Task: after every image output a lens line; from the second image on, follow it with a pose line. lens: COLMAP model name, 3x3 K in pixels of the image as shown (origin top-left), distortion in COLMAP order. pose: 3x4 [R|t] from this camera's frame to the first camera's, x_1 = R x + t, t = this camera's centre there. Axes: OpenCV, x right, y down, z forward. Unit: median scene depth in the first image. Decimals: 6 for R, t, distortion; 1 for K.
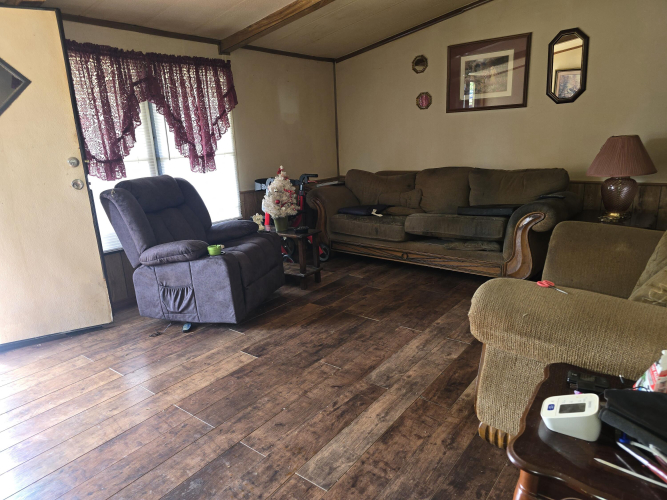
lens RADIAL K [[449.2, 0, 336.0], [0, 449.2, 260.8], [0, 0, 1]] dist [0.055707, -0.053923]
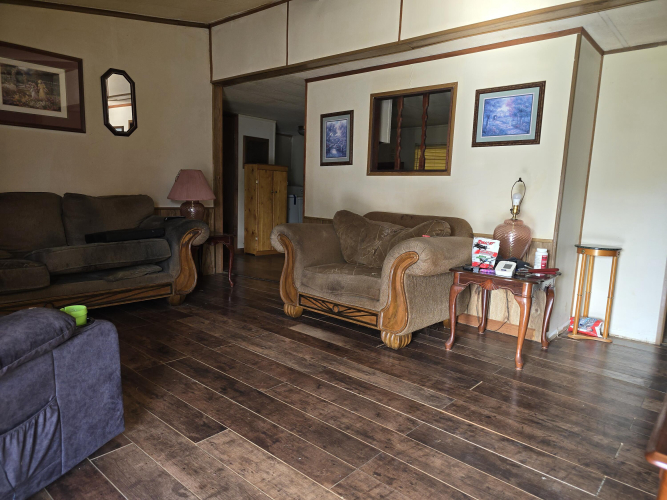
lens RADIAL K [[449.2, 0, 336.0], [0, 449.2, 260.8], [0, 0, 1]] dist [0.055707, -0.053923]
pose [[0.061355, -0.118469, 0.991060, -0.808246], [0.234392, 0.966874, 0.101067, -0.071432], [-0.970204, 0.226096, 0.087091, 0.683551]]
